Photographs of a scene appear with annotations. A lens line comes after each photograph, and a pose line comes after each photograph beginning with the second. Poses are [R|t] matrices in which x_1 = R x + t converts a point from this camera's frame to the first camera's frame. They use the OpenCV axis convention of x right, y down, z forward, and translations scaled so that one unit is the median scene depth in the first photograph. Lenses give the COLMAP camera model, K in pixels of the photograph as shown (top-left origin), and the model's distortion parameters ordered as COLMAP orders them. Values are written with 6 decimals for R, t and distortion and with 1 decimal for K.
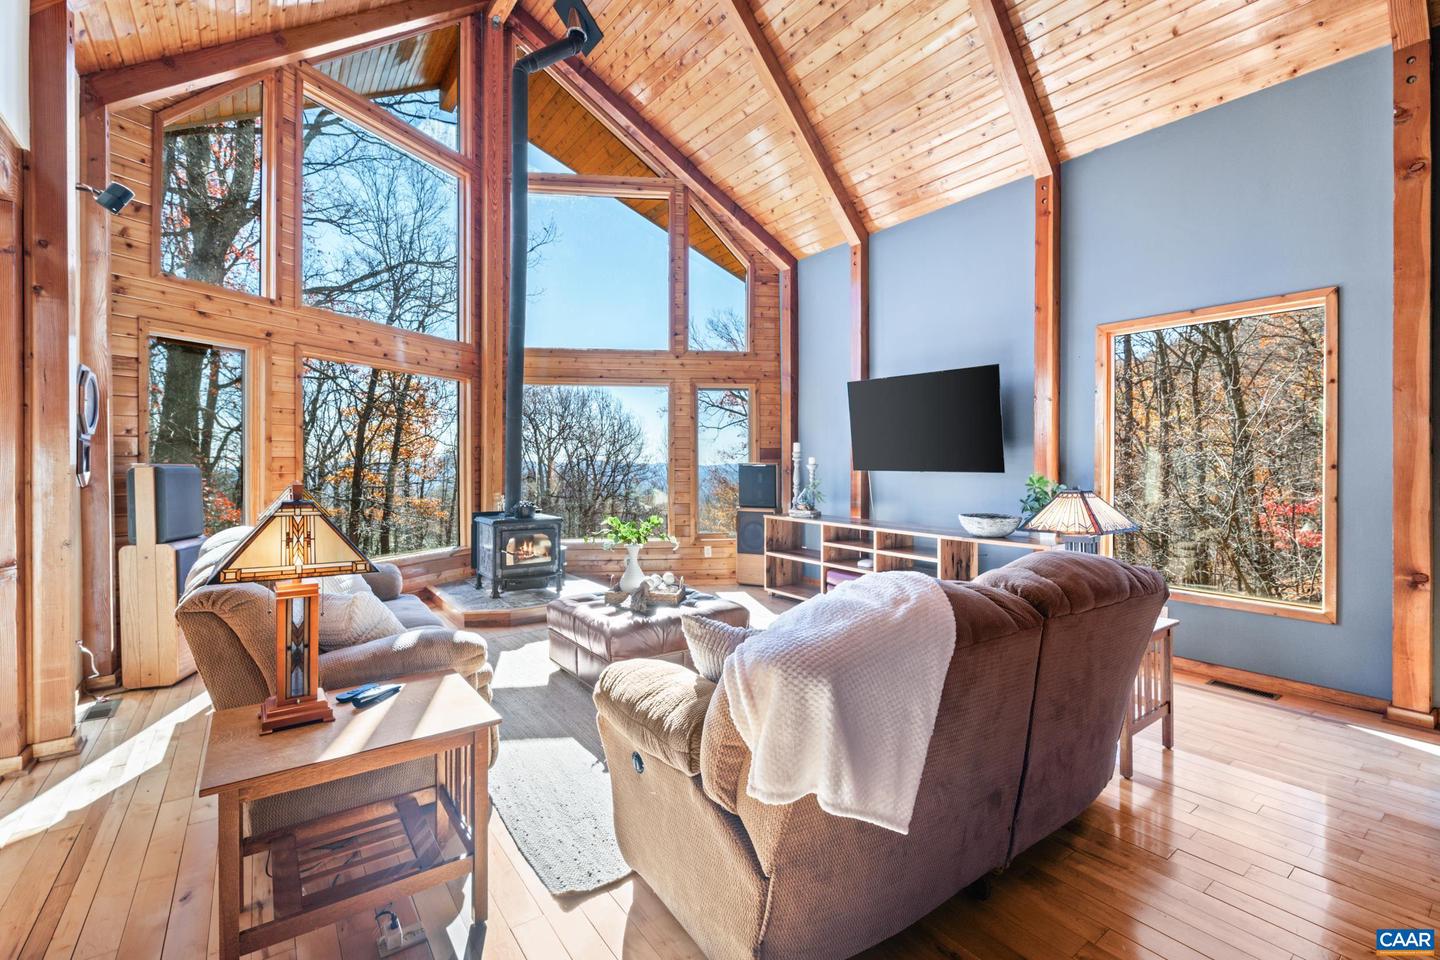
lens RADIAL K [[630.1, 0, 720.8], [0, 630.1, 474.7], [0, 0, 1]] dist [0.012487, -0.007644]
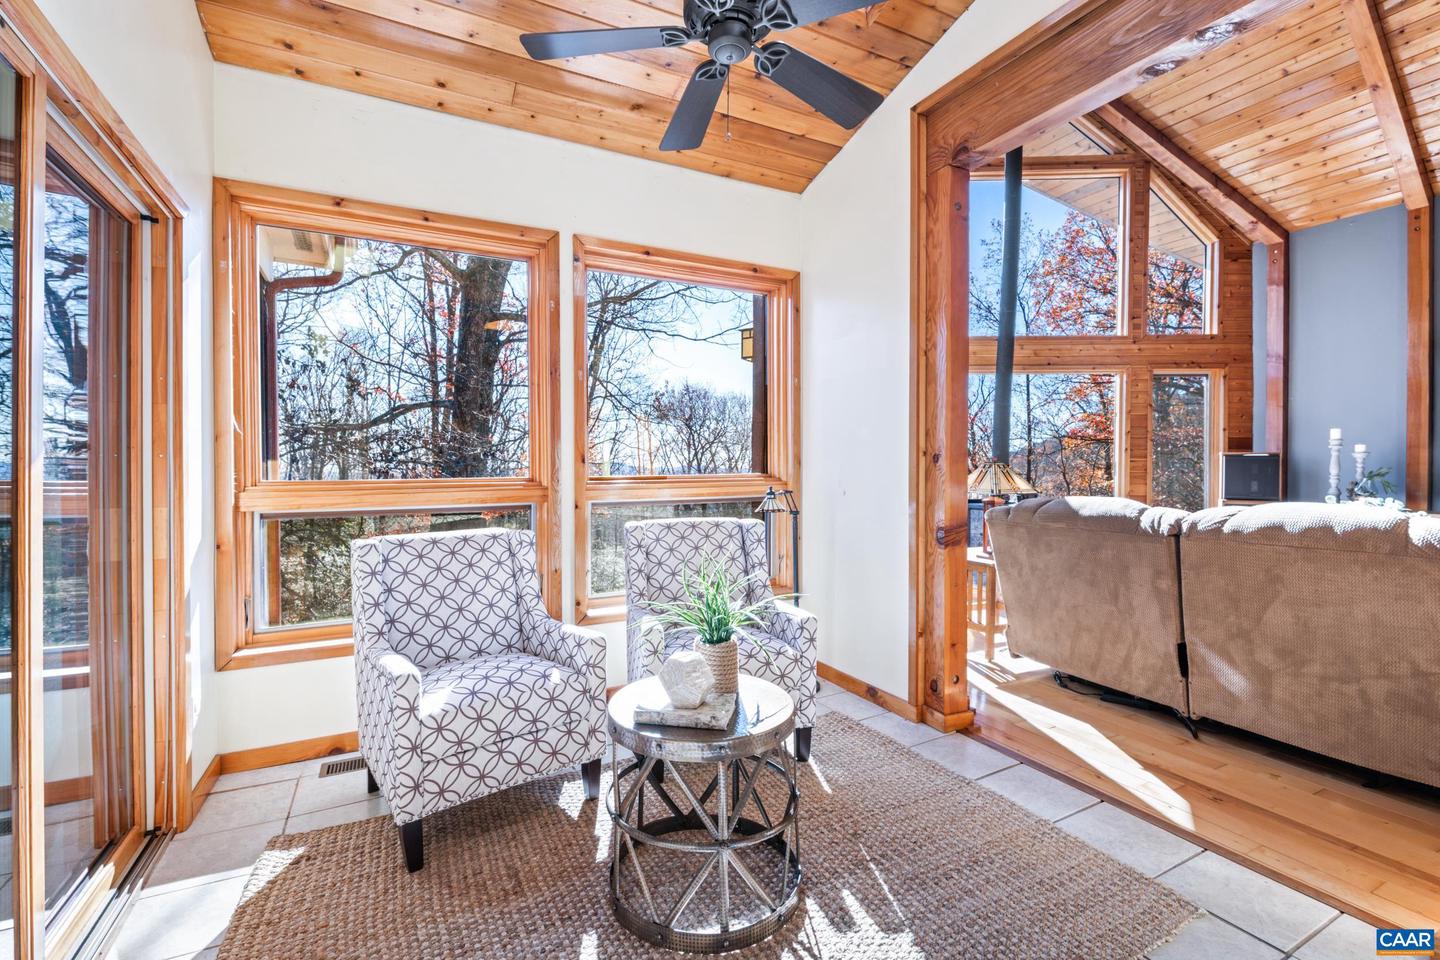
lens RADIAL K [[630.1, 0, 714.3], [0, 630.1, 477.6], [0, 0, 1]] dist [0.012487, -0.007644]
pose [[0.988008, -0.002485, -0.154384, -0.544100], [0.002016, 0.999993, -0.003191, 0.018264], [0.154391, 0.002842, 0.988006, -0.037623]]
